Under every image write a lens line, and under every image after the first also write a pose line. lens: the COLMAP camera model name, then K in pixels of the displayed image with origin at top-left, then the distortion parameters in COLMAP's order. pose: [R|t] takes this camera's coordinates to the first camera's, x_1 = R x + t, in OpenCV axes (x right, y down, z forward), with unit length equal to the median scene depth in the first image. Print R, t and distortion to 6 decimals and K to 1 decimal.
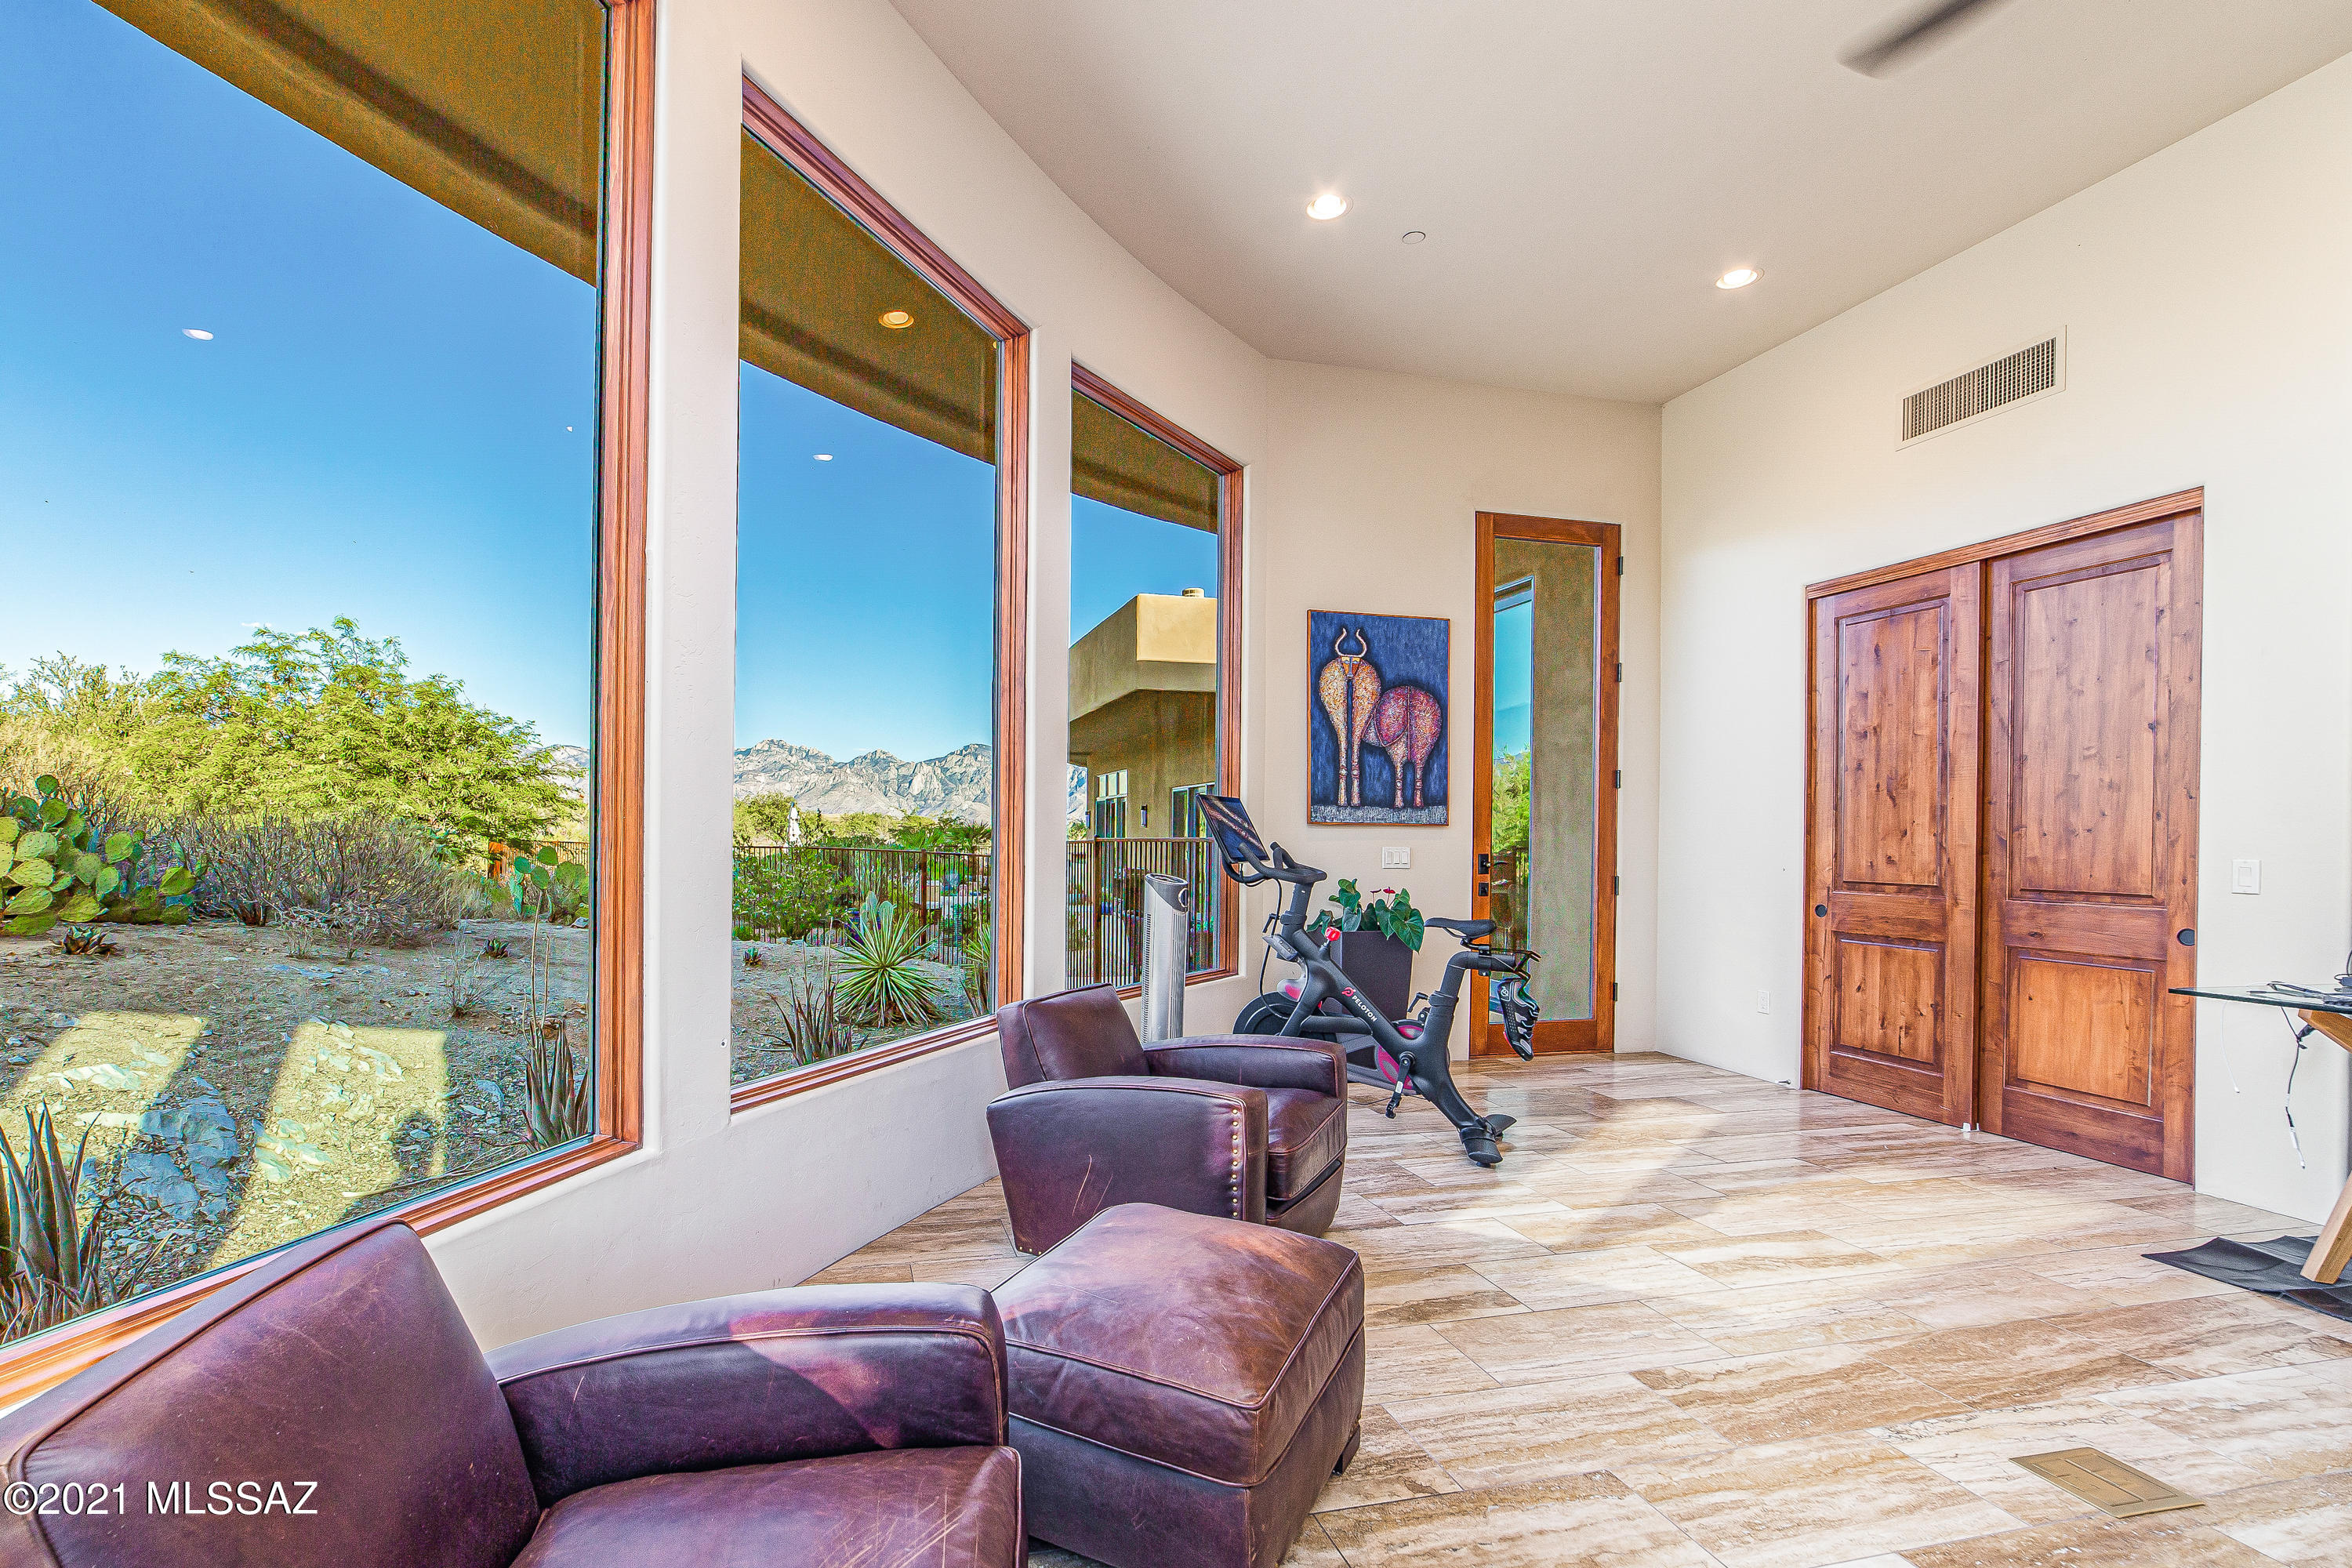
lens RADIAL K [[1159.0, 0, 1173.1], [0, 1159.0, 843.6], [0, 0, 1]] dist [-0.000446, 0.006543]
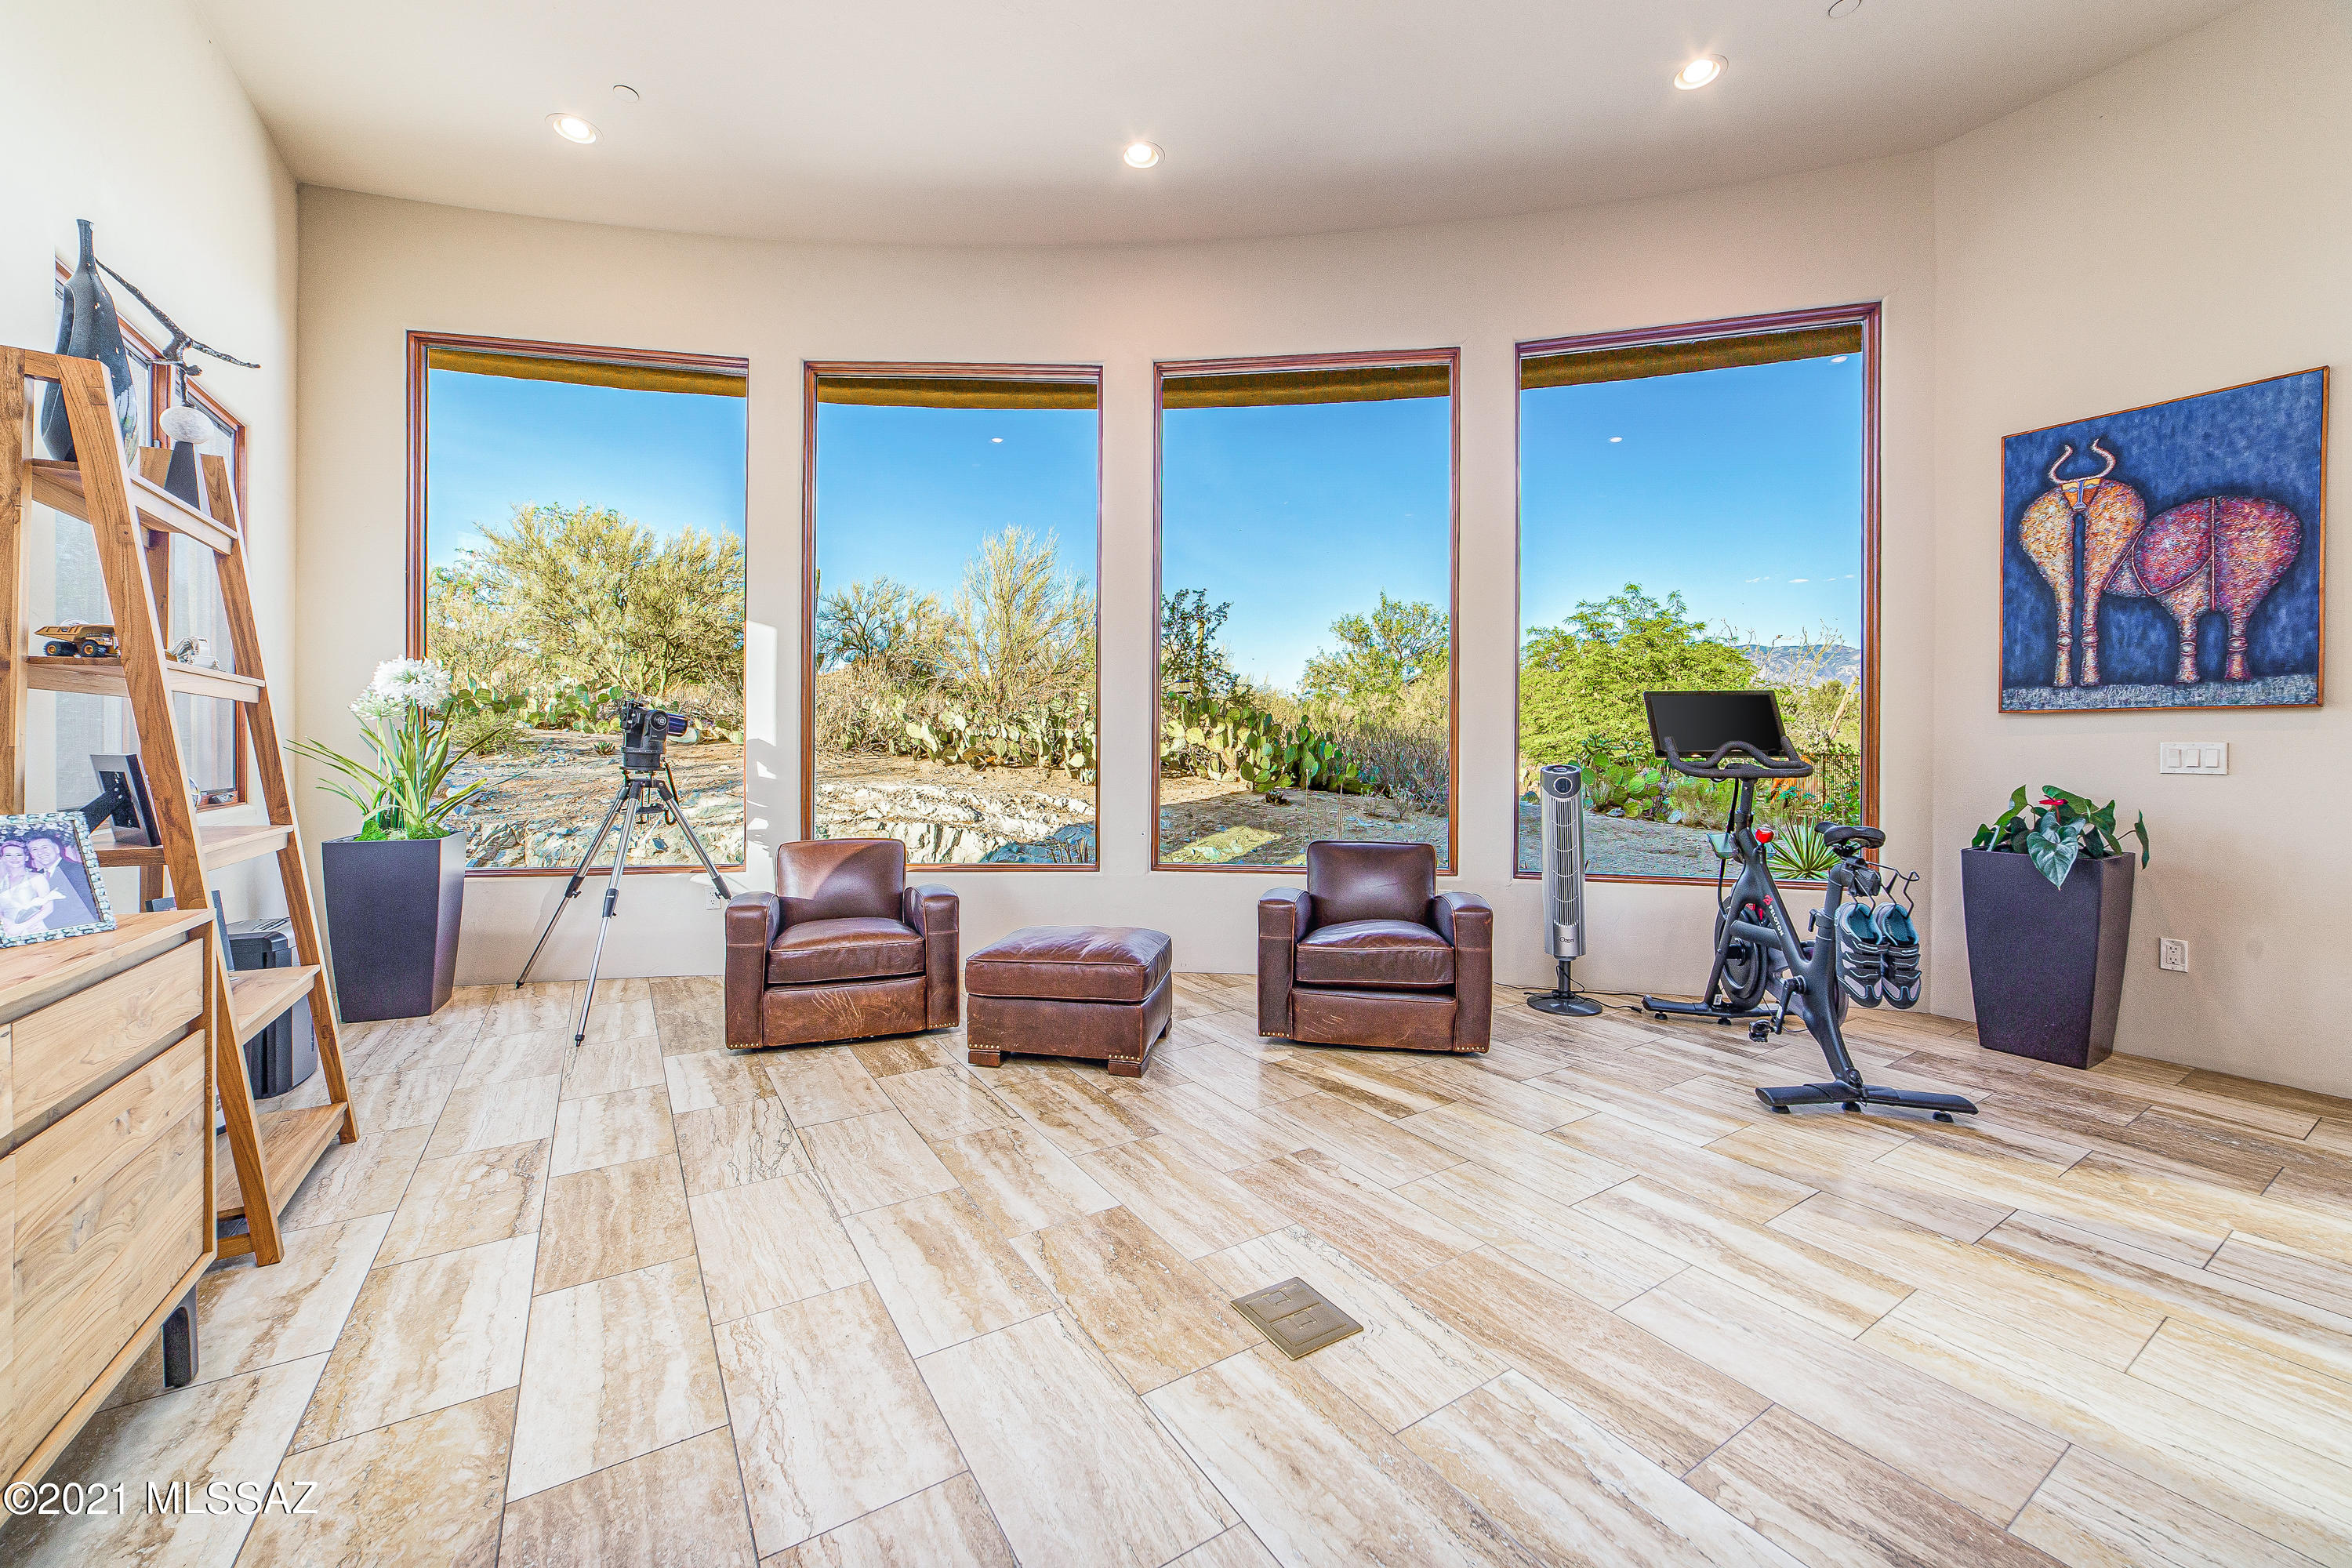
lens RADIAL K [[1316.0, 0, 1175.1], [0, 1316.0, 747.9], [0, 0, 1]] dist [-0.002589, -0.000068]
pose [[0.130161, -0.009129, -0.991451, 0.924651], [-0.003080, 0.999949, -0.009612, 0.016726], [0.991488, 0.004305, 0.130127, 0.339641]]
